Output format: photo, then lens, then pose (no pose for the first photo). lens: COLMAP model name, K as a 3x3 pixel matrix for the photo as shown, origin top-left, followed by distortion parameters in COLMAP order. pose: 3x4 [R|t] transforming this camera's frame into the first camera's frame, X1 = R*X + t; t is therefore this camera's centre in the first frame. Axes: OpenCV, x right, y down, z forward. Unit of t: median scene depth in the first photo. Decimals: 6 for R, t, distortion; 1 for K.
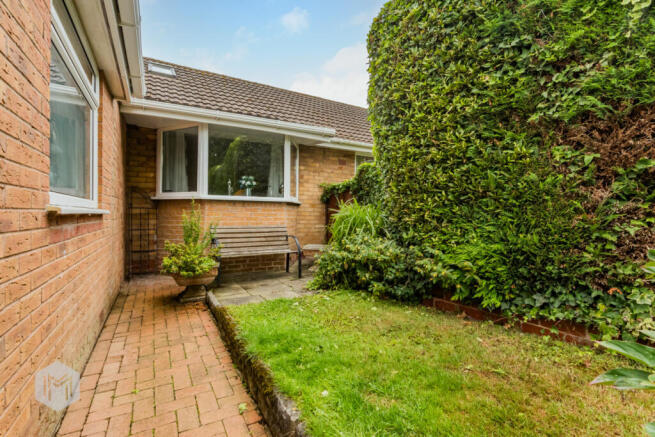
lens RADIAL K [[308.5, 0, 327.7], [0, 308.5, 217.6], [0, 0, 1]] dist [0.003845, 0.000174]
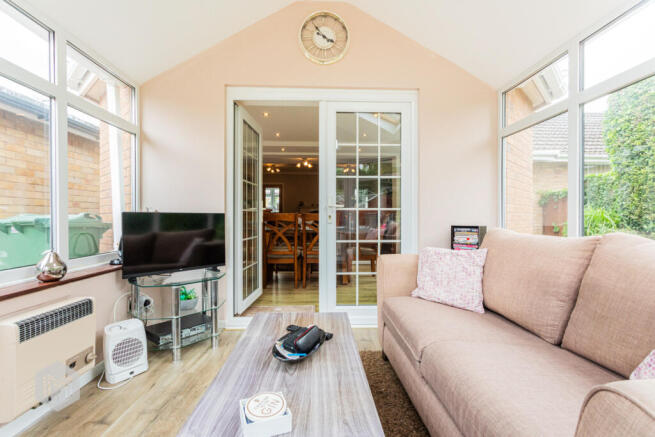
lens RADIAL K [[308.5, 0, 326.8], [0, 308.5, 220.3], [0, 0, 1]] dist [0.003845, 0.000174]
pose [[0.883606, -0.011099, -0.468099, -0.458691], [0.010310, 0.999938, -0.004248, 0.012338], [0.468117, -0.001073, 0.883666, -1.199884]]
